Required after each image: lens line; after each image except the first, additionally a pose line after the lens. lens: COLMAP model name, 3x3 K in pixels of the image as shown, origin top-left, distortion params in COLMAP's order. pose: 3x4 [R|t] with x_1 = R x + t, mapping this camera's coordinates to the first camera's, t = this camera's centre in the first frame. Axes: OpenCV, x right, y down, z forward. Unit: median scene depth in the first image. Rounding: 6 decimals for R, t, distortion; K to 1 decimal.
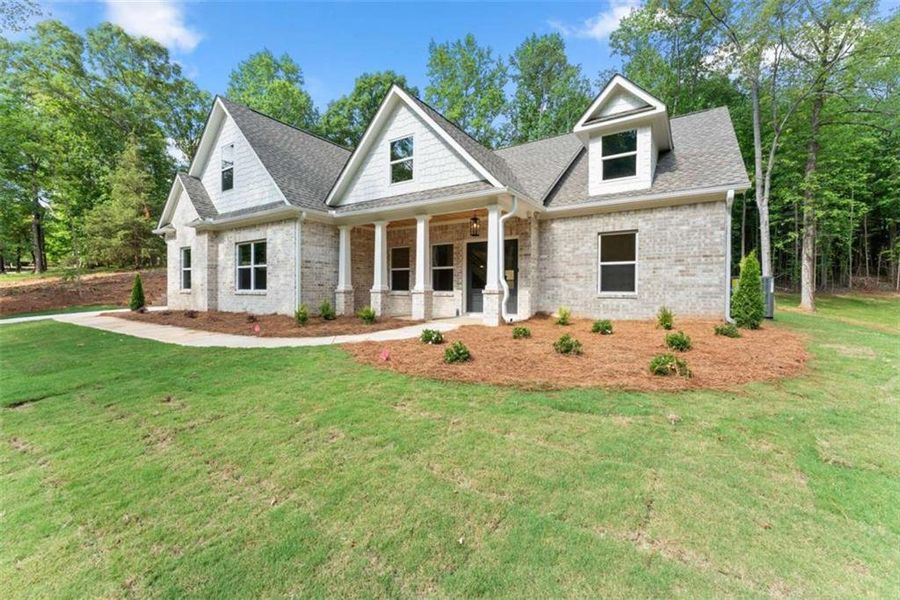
lens RADIAL K [[369.7, 0, 447.9], [0, 369.7, 296.1], [0, 0, 1]] dist [-0.001214, -0.000047]
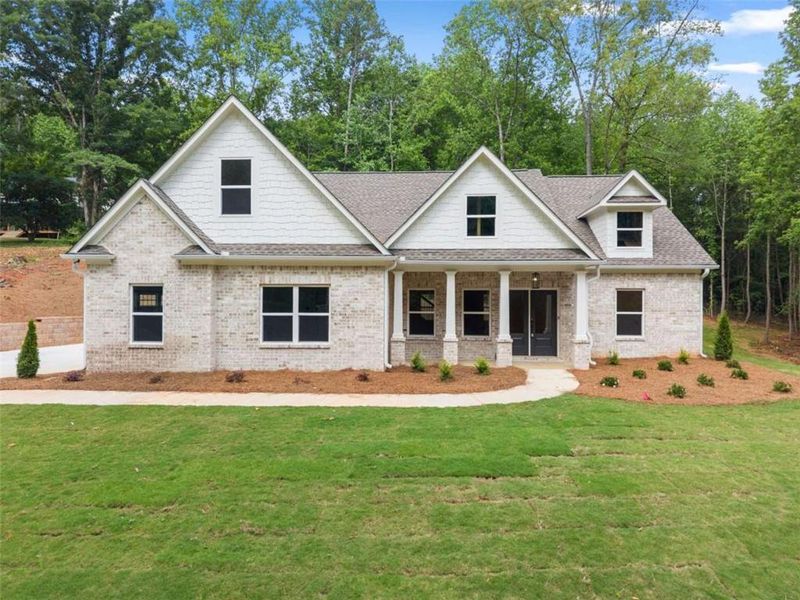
lens RADIAL K [[550.0, 0, 399.6], [0, 550.0, 303.1], [0, 0, 1]] dist [0.022073, -0.017472]
pose [[0.863791, -0.006030, 0.503814, -1.158145], [0.008223, 0.999964, -0.002129, -0.123080], [-0.503783, 0.005982, 0.863810, -0.244120]]
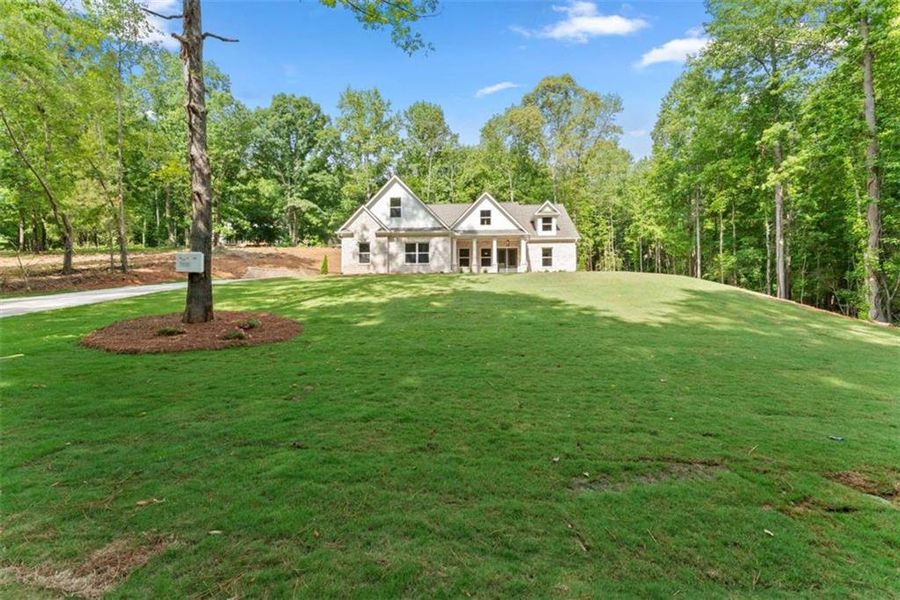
lens RADIAL K [[369.7, 0, 448.0], [0, 369.7, 296.5], [0, 0, 1]] dist [-0.001214, -0.000047]
pose [[0.878045, -0.005771, 0.478543, -1.778732], [0.011826, 0.999884, -0.009640, 0.262113], [-0.478431, 0.014123, 0.878011, -1.357221]]
